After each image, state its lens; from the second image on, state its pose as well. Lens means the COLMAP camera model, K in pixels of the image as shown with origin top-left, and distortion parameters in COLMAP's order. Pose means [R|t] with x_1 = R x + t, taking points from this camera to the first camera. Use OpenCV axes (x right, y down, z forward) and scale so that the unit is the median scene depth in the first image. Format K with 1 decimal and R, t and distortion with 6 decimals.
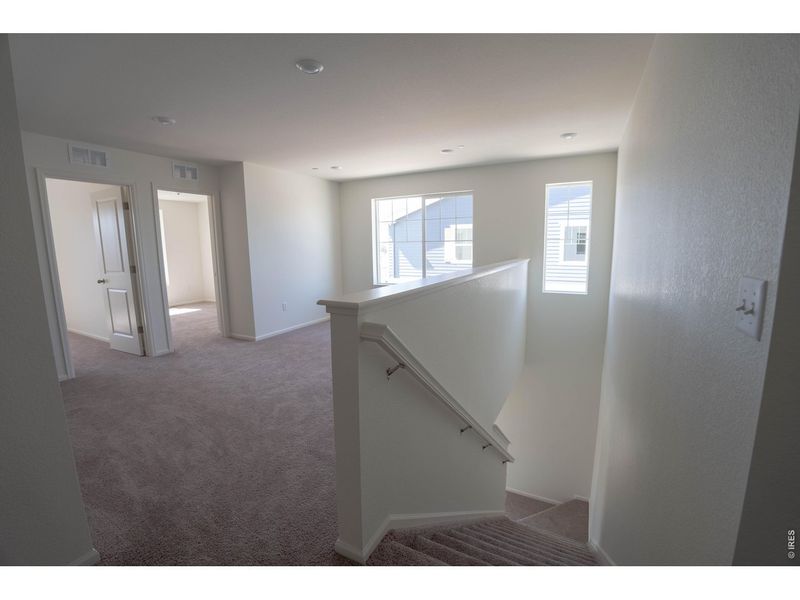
lens RADIAL K [[394.1, 0, 397.1], [0, 394.1, 300.6], [0, 0, 1]] dist [0.000019, 0.001463]
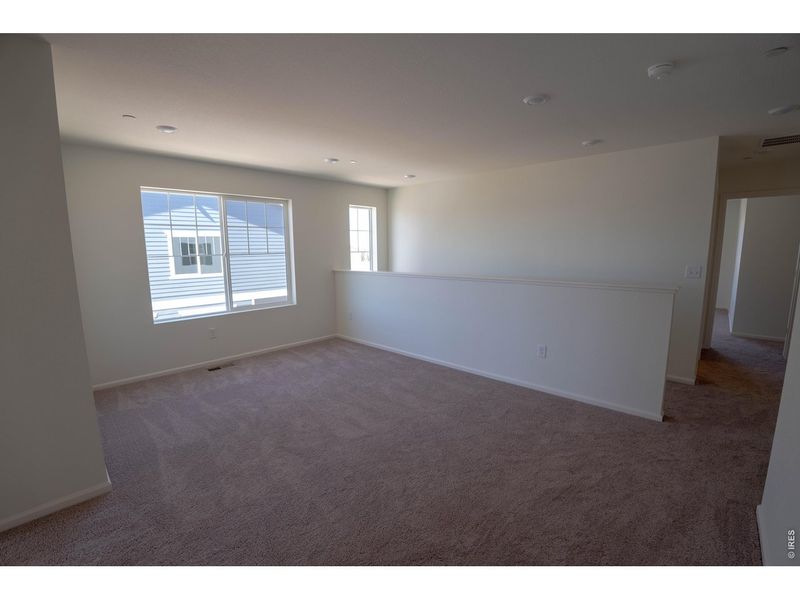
lens RADIAL K [[394.1, 0, 398.6], [0, 394.1, 303.6], [0, 0, 1]] dist [0.000019, 0.001463]
pose [[0.173815, -0.122395, 0.977143, -0.960644], [0.151396, 0.983772, 0.096295, -0.113548], [-0.973071, 0.131198, 0.189524, 0.793943]]
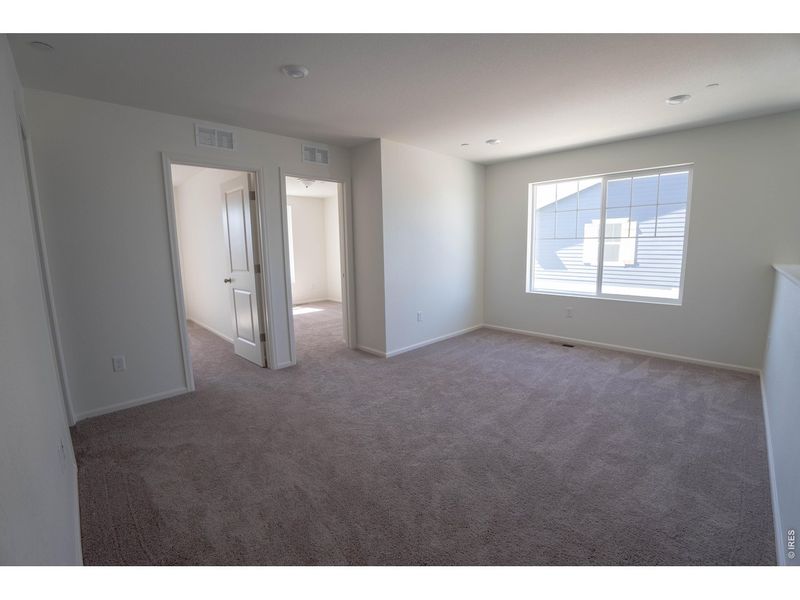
lens RADIAL K [[394.1, 0, 405.4], [0, 394.1, 303.3], [0, 0, 1]] dist [0.000019, 0.001463]
pose [[0.968175, 0.041087, -0.246878, -0.129447], [-0.038381, 0.999139, 0.015764, -0.027792], [0.247313, -0.005787, 0.968918, 0.227826]]
